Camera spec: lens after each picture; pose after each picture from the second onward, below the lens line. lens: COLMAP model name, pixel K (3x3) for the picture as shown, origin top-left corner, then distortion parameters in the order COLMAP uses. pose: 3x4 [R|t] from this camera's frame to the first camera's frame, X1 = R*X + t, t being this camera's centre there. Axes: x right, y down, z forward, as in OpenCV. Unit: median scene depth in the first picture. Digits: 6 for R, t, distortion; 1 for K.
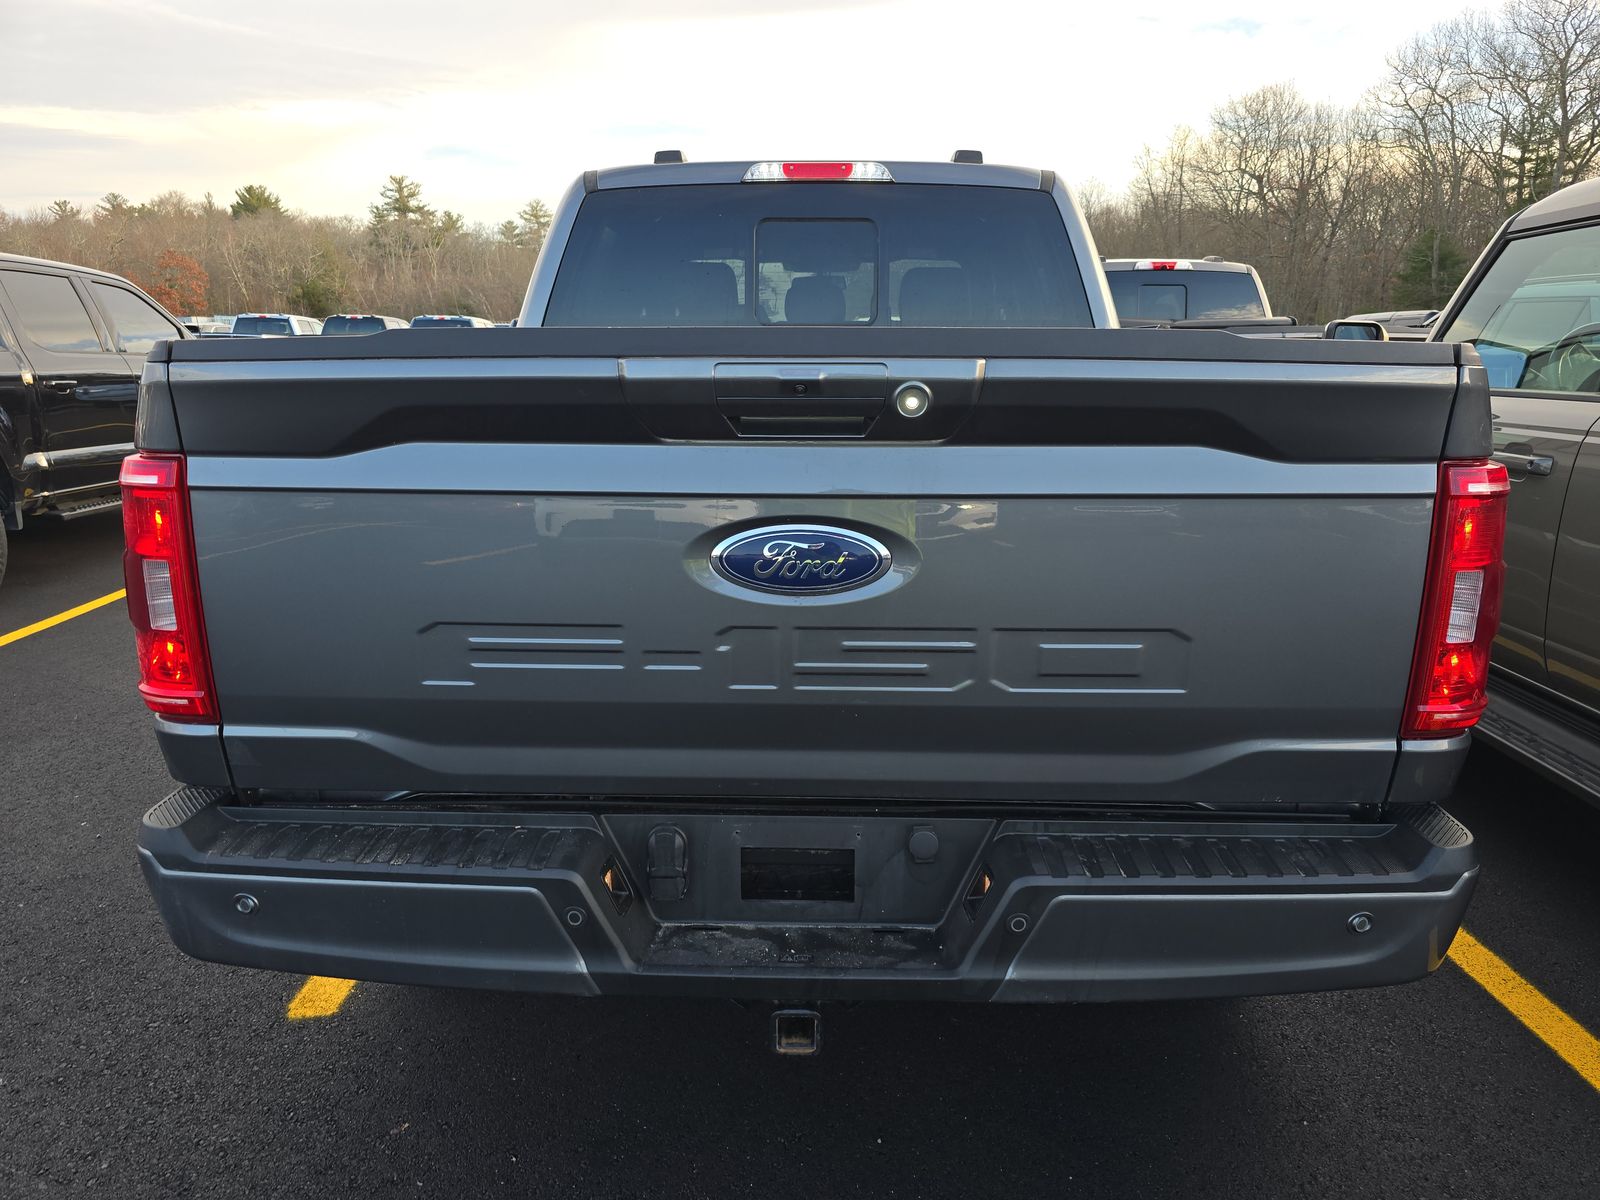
lens RADIAL K [[1172.5, 0, 800.0], [0, 1172.5, 600.0], [0, 0, 1]] dist [0.038957, -0.001106]
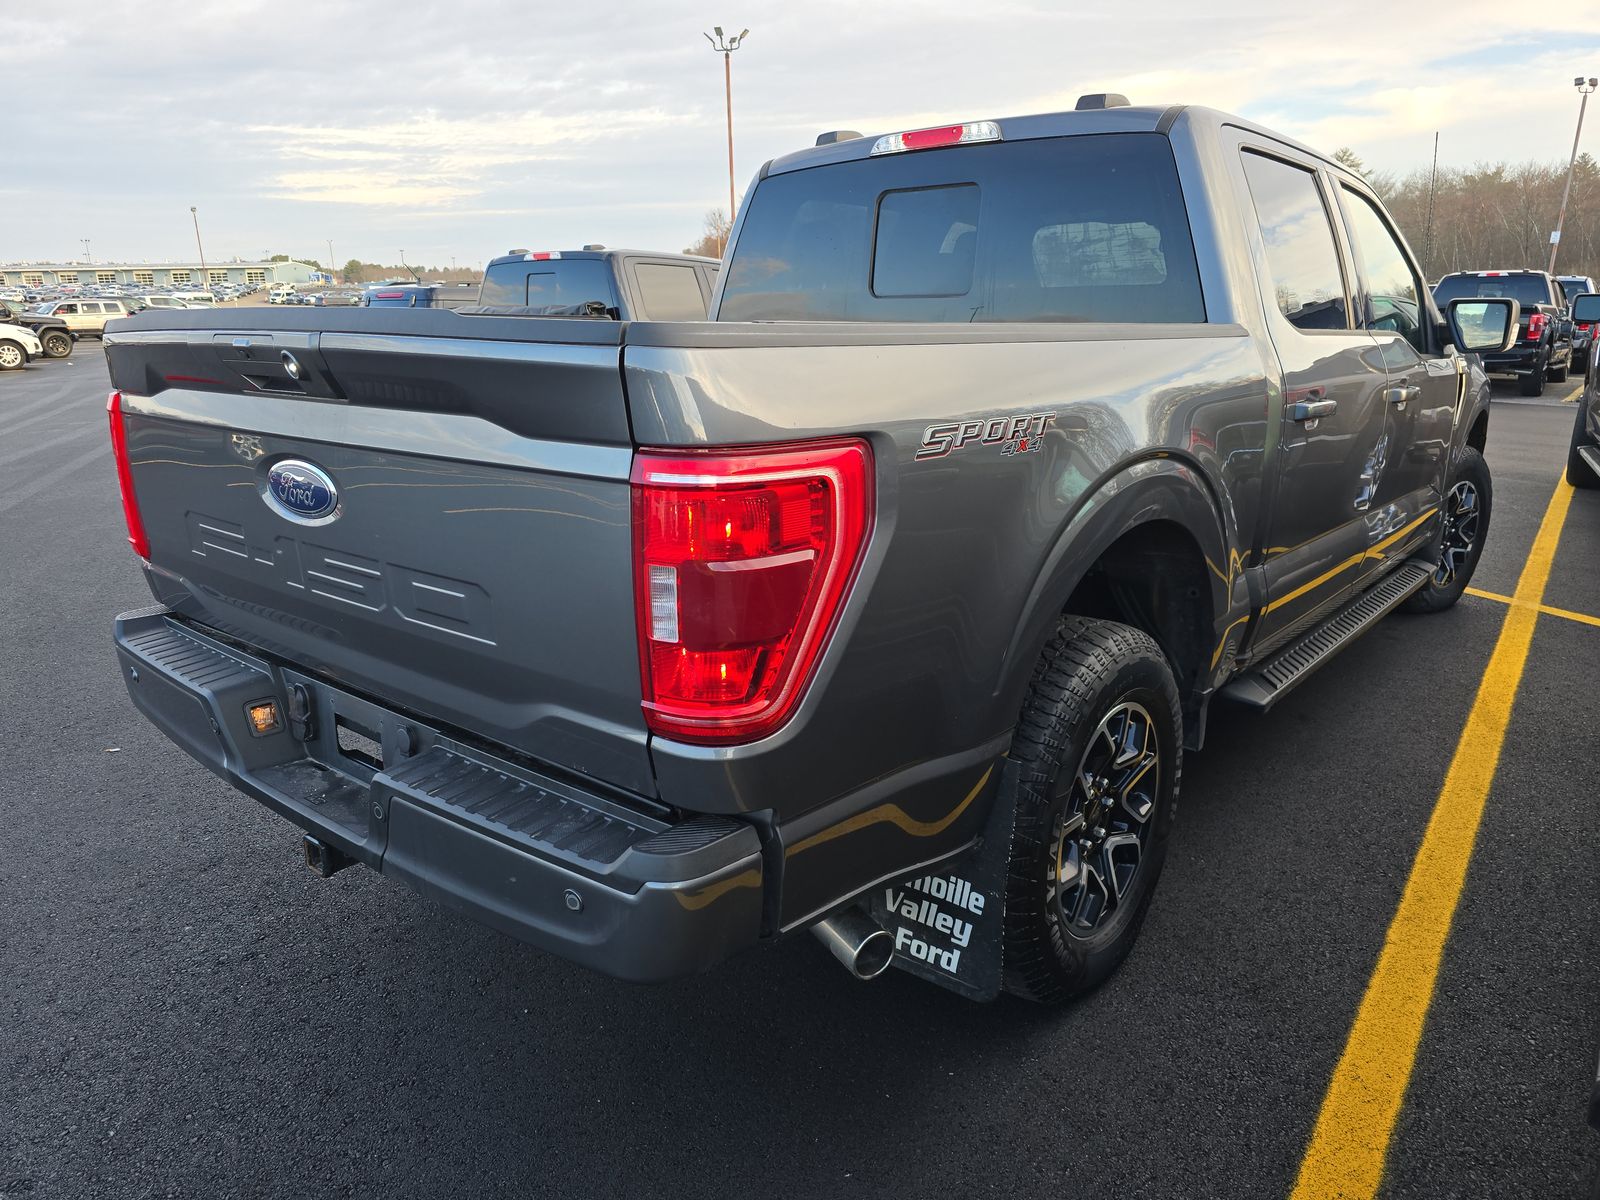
lens RADIAL K [[1172.5, 0, 800.0], [0, 1172.5, 600.0], [0, 0, 1]] dist [0.038957, -0.001106]
pose [[0.752736, 0.146079, -0.641911, 1.142039], [-0.128110, 0.988933, 0.074823, -0.073759], [0.645737, 0.025913, 0.763120, 0.333809]]
